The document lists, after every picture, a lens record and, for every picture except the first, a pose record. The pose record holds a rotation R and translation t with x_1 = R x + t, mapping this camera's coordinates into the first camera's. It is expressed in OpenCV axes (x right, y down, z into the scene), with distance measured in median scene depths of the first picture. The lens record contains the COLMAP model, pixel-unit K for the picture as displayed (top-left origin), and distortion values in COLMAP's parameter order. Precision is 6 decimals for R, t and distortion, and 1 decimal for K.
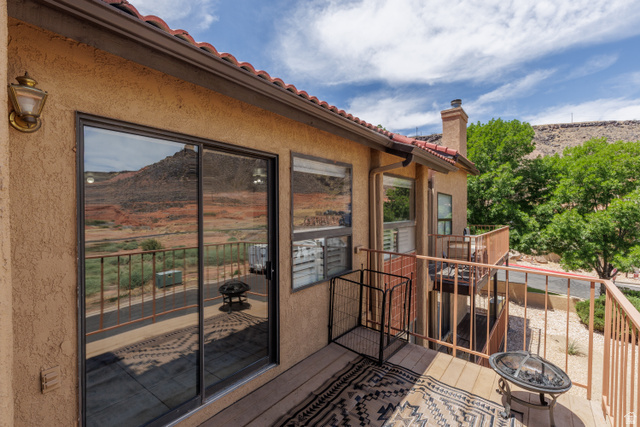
lens RADIAL K [[284.9, 0, 321.6], [0, 284.9, 213.8], [0, 0, 1]] dist [0.004556, 0.000436]
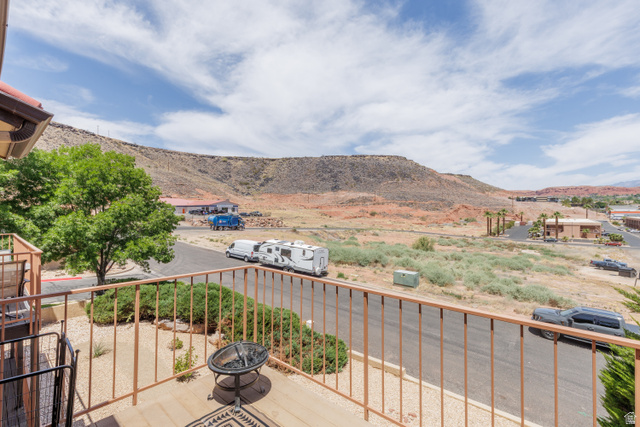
lens RADIAL K [[284.9, 0, 330.9], [0, 284.9, 207.9], [0, 0, 1]] dist [0.004556, 0.000436]
pose [[0.029543, 0.002590, 0.999560, -0.069581], [0.020482, 0.999785, -0.003196, -0.005203], [-0.999354, 0.020567, 0.029483, 0.103464]]
